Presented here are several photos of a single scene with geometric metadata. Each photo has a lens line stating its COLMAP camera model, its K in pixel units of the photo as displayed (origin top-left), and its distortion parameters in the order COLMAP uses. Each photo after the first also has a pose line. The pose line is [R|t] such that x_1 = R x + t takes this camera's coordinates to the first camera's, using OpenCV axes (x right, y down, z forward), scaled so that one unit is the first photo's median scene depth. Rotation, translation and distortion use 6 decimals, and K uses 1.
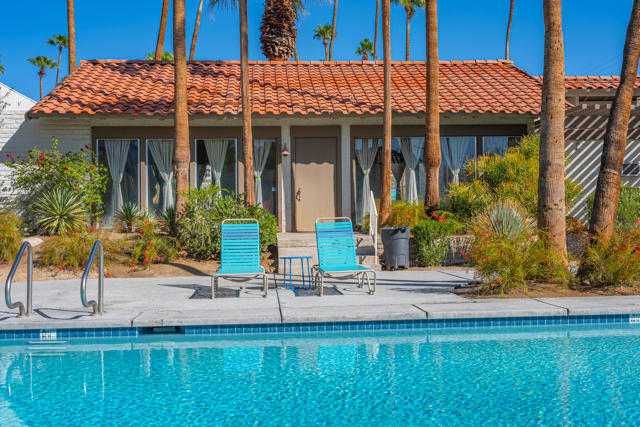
lens RADIAL K [[776.9, 0, 320.2], [0, 776.9, 209.9], [0, 0, 1]] dist [-0.009186, 0.000000]
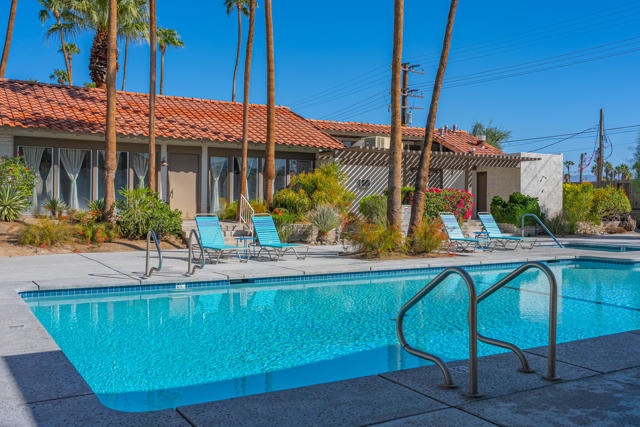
lens RADIAL K [[609.7, 0, 319.9], [0, 609.7, 216.7], [0, 0, 1]] dist [-0.013171, 0.000000]
pose [[0.898482, 0.012965, 0.438818, -0.297617], [-0.026150, 0.999370, 0.024015, -0.011810], [-0.438230, -0.033052, 0.898255, -0.134401]]
